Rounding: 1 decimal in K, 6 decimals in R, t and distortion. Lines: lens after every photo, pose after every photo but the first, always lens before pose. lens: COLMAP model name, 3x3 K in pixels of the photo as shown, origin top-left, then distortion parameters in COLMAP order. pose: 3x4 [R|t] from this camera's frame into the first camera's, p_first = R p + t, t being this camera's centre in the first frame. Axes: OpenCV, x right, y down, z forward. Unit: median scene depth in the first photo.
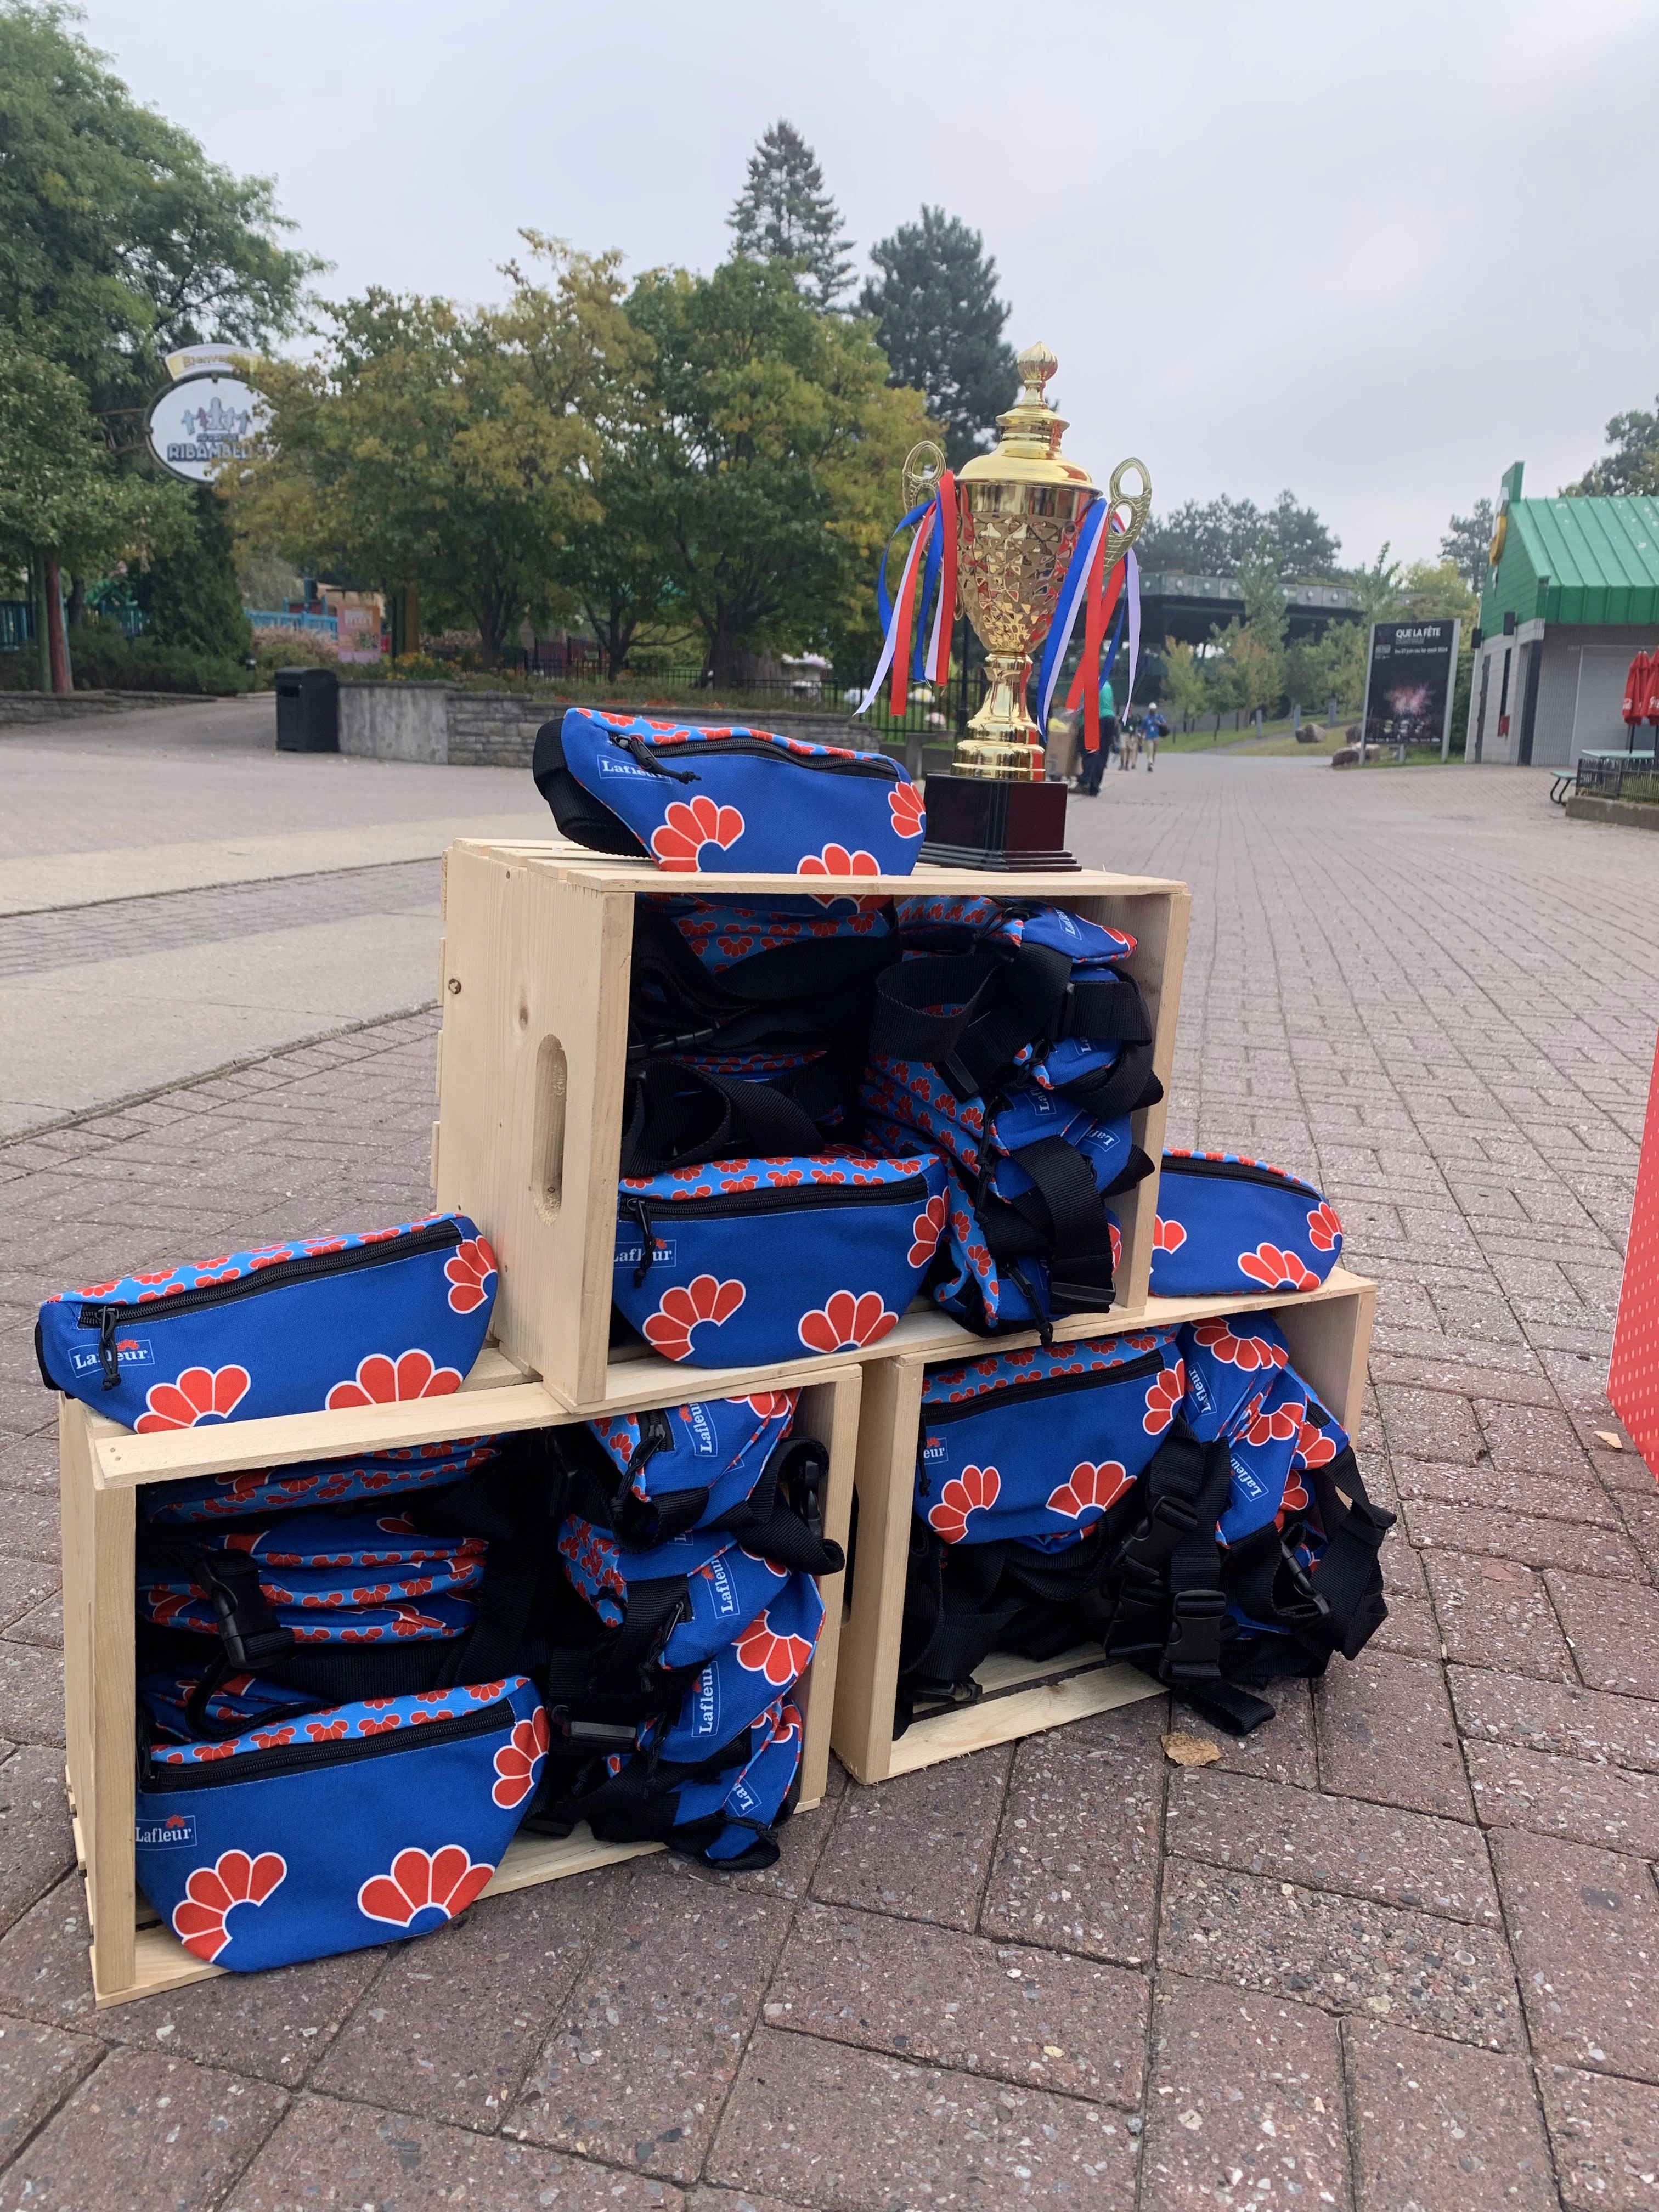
lens RADIAL K [[1637.0, 0, 876.1], [0, 1637.0, 1097.0], [0, 0, 1]] dist [0.000248, -0.082277]
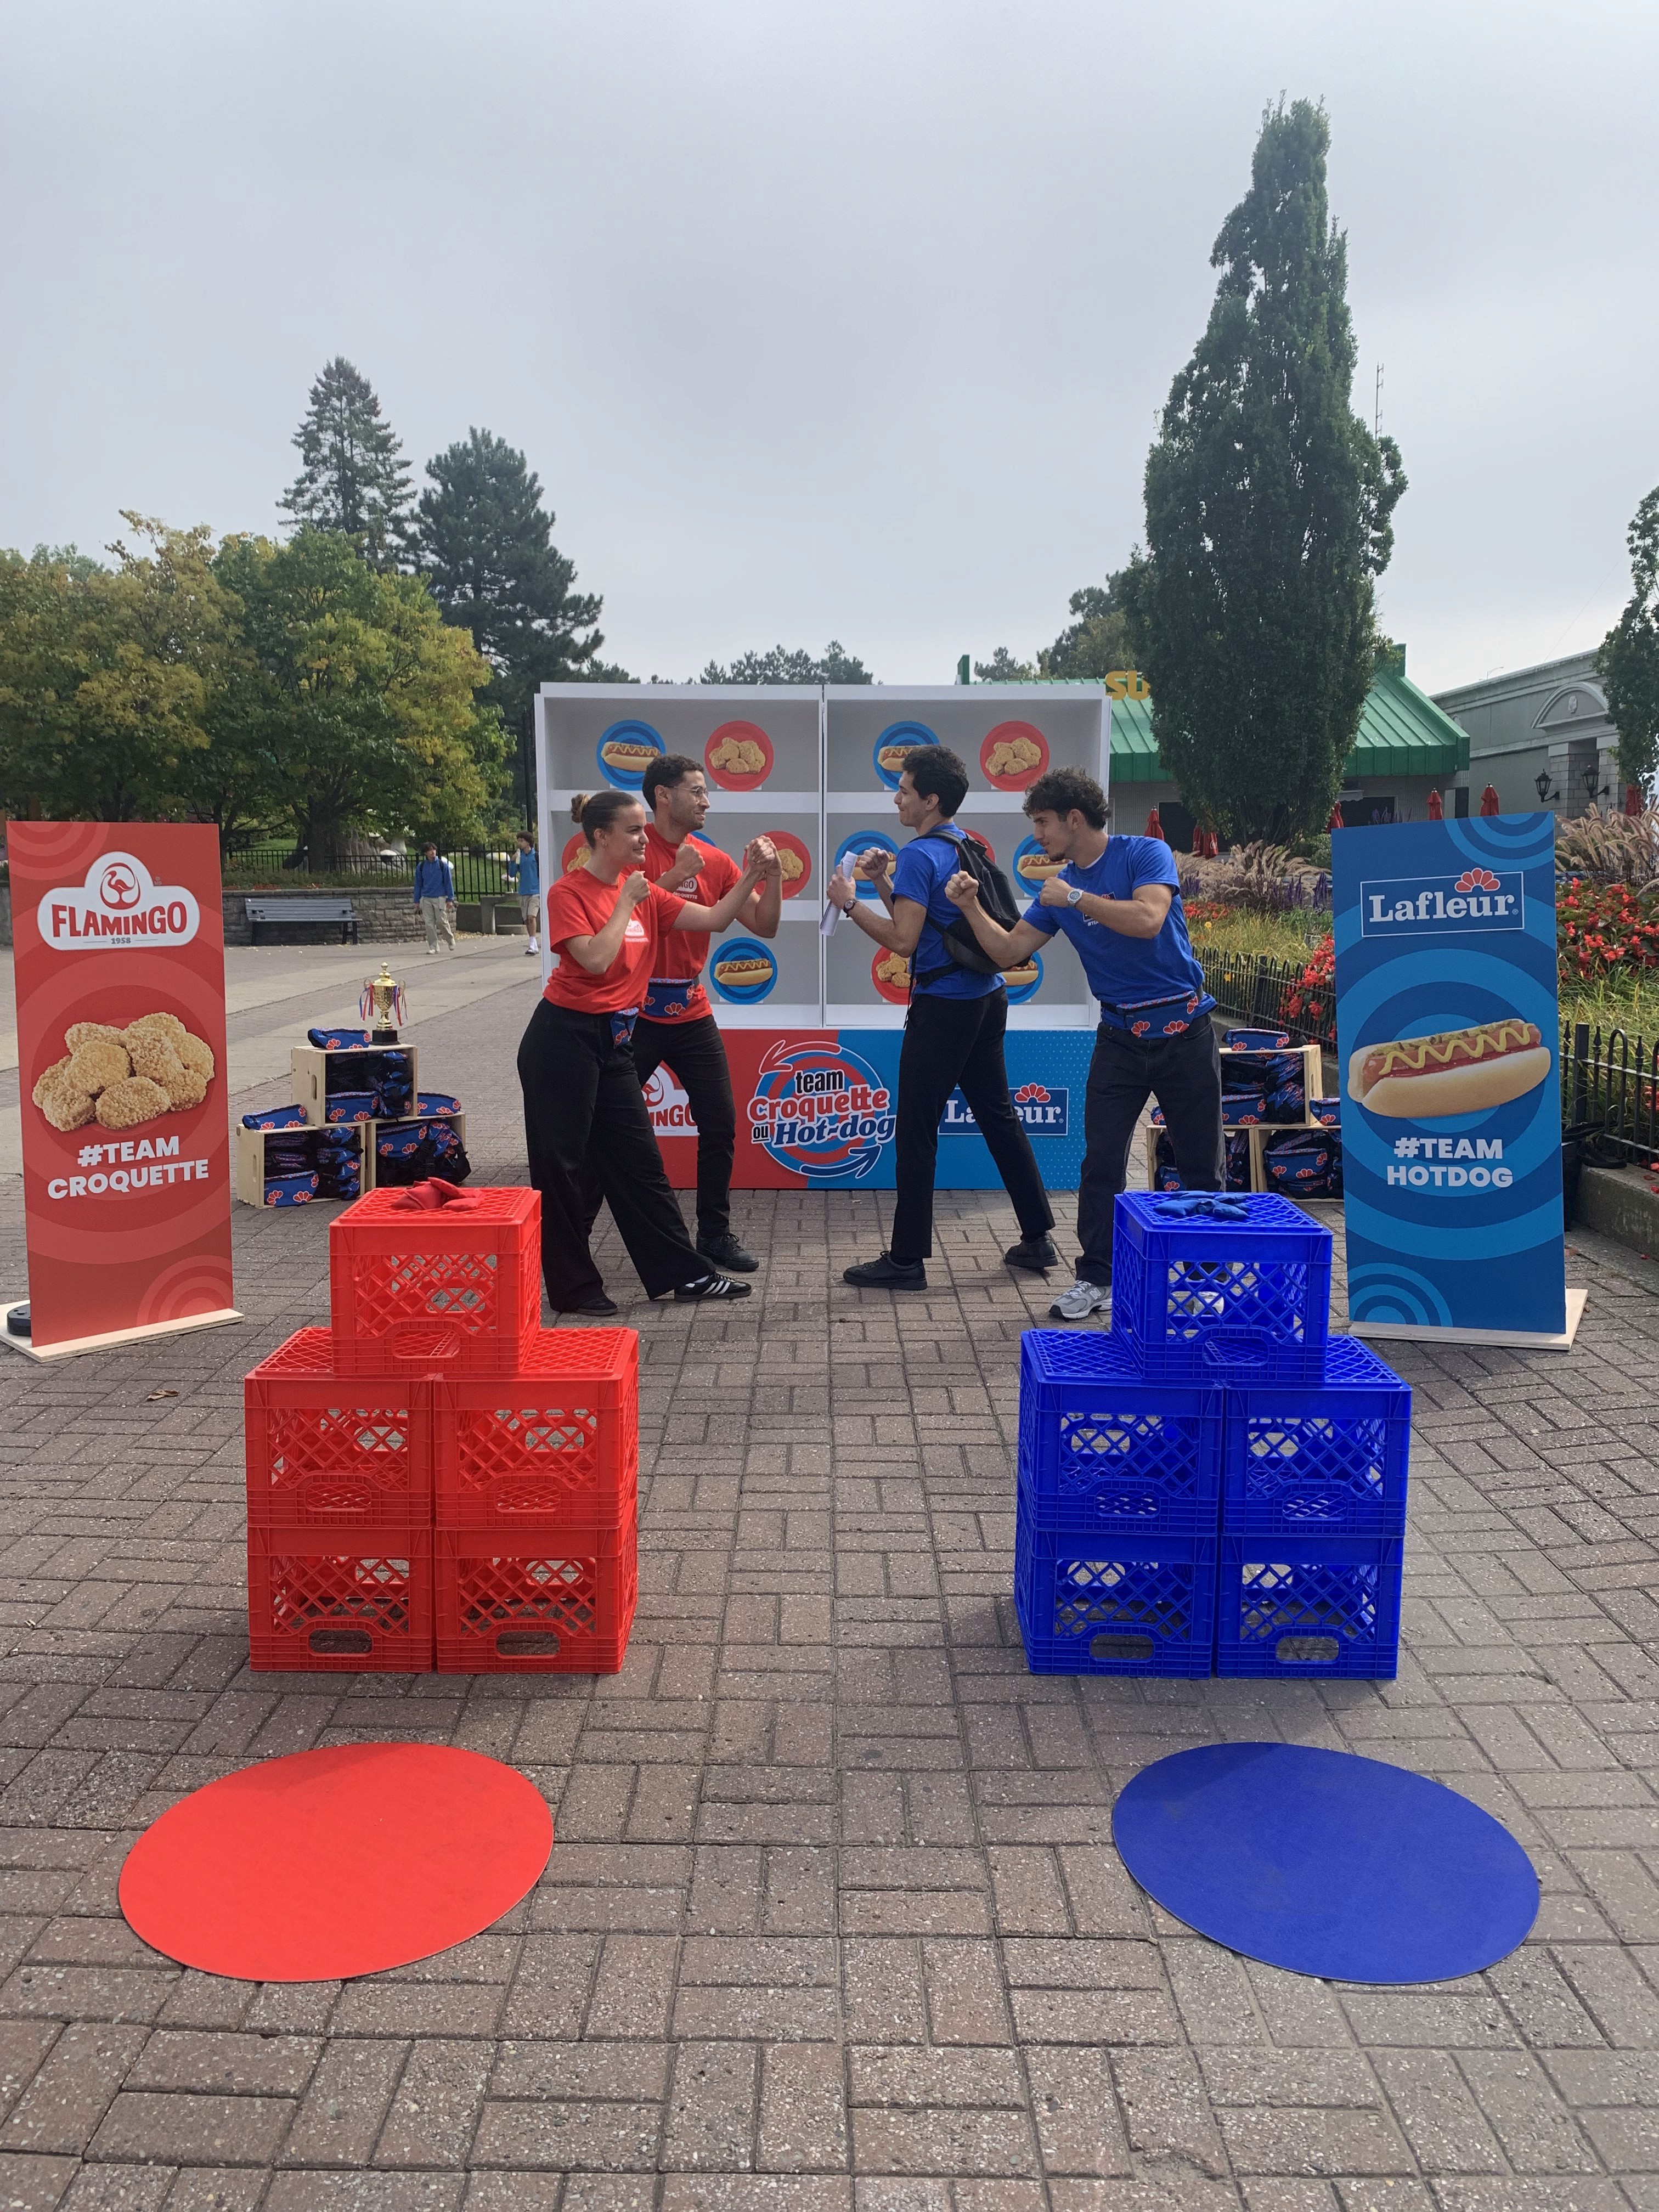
lens RADIAL K [[1637.0, 0, 876.1], [0, 1637.0, 1097.0], [0, 0, 1]] dist [0.000248, -0.082277]
pose [[0.971450, -0.076029, 0.224730, 0.024149], [0.091986, 0.993866, -0.061392, 0.030531], [-0.218684, 0.080311, 0.972485, -0.272213]]
